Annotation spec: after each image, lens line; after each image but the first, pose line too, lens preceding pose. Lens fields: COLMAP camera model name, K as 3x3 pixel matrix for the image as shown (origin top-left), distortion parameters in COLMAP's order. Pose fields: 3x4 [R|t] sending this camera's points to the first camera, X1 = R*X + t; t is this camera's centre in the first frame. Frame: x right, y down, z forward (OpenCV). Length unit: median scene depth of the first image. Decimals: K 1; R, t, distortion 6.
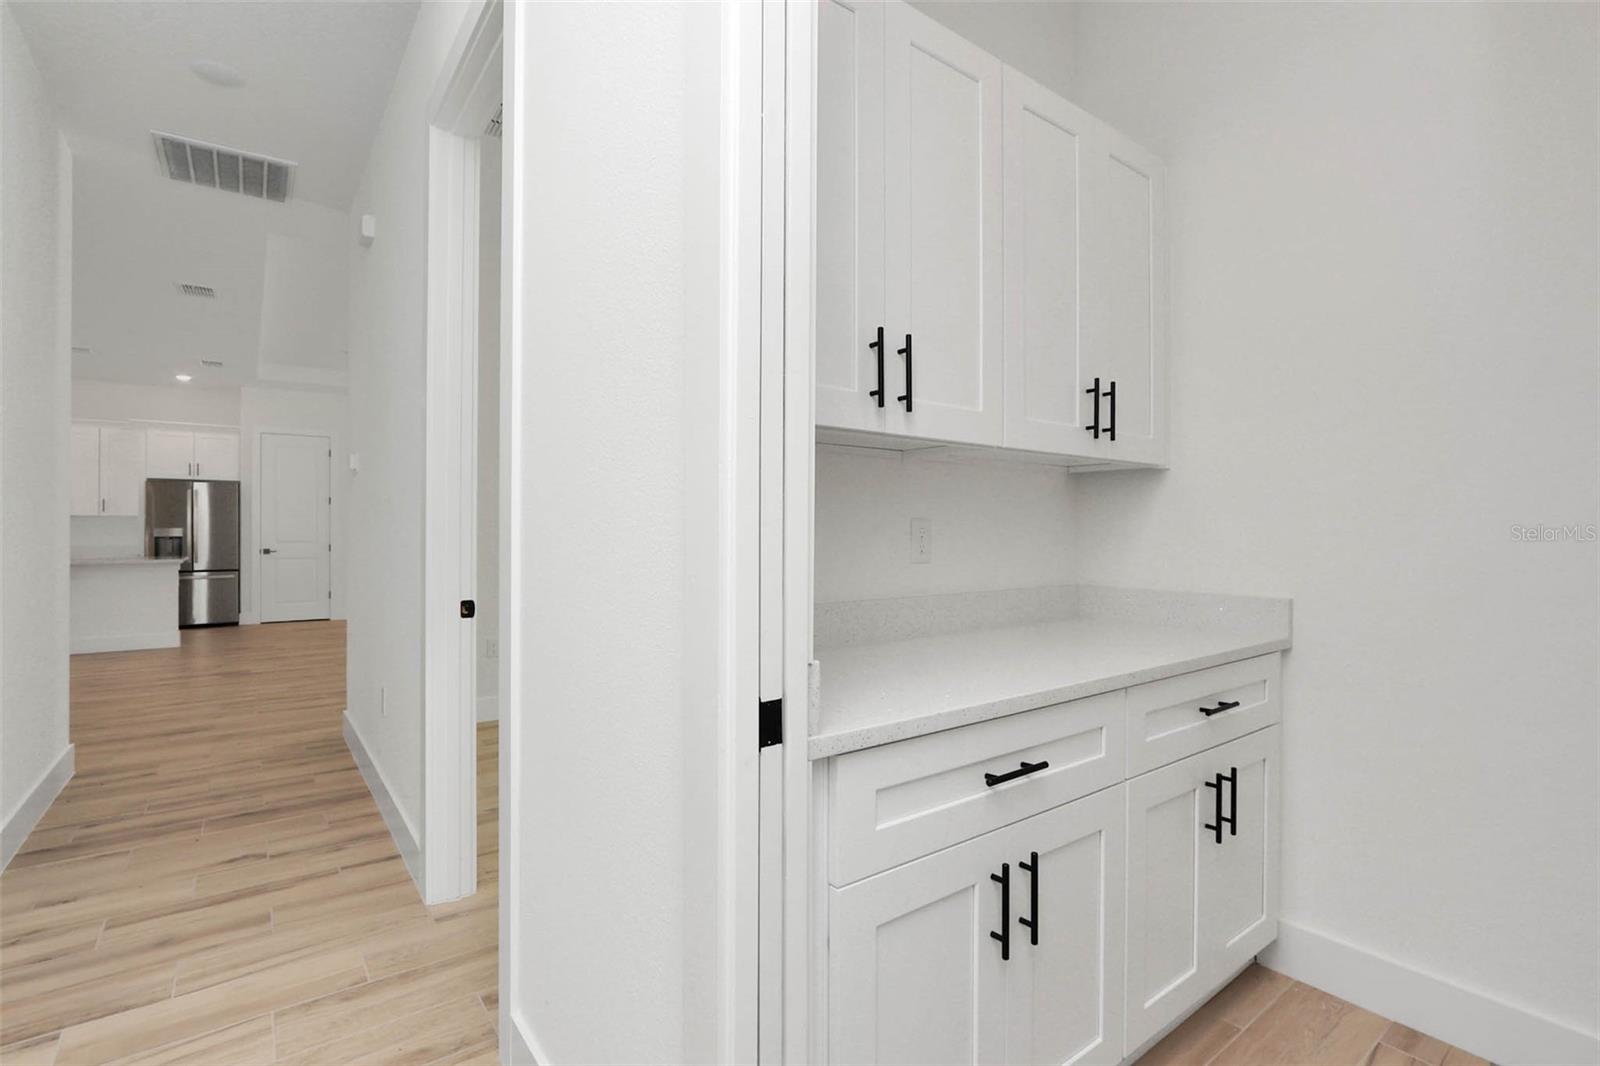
lens RADIAL K [[743.4, 0, 805.7], [0, 743.4, 541.4], [0, 0, 1]] dist [-0.018364, 0.001887]
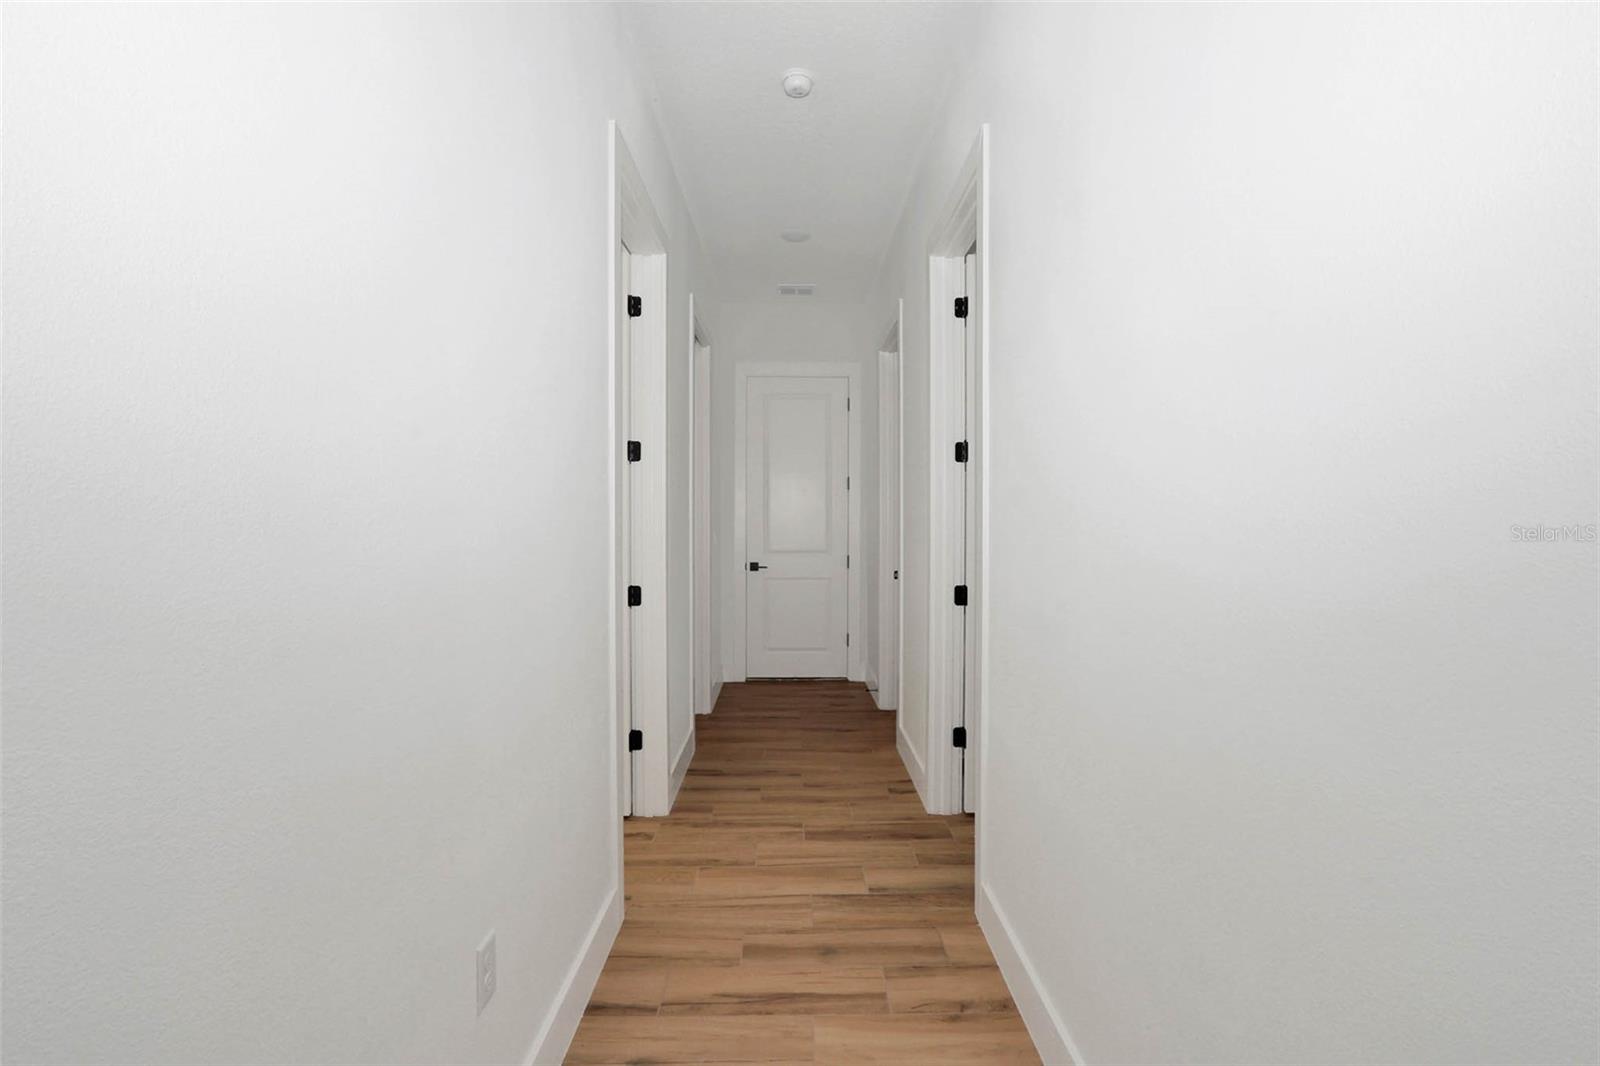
lens RADIAL K [[743.4, 0, 805.7], [0, 743.4, 541.4], [0, 0, 1]] dist [-0.018364, 0.001887]
pose [[-0.808749, -0.042170, 0.586641, -1.468893], [-0.036533, 0.999102, 0.021455, -0.061171], [-0.587019, -0.004080, -0.809563, 1.904852]]
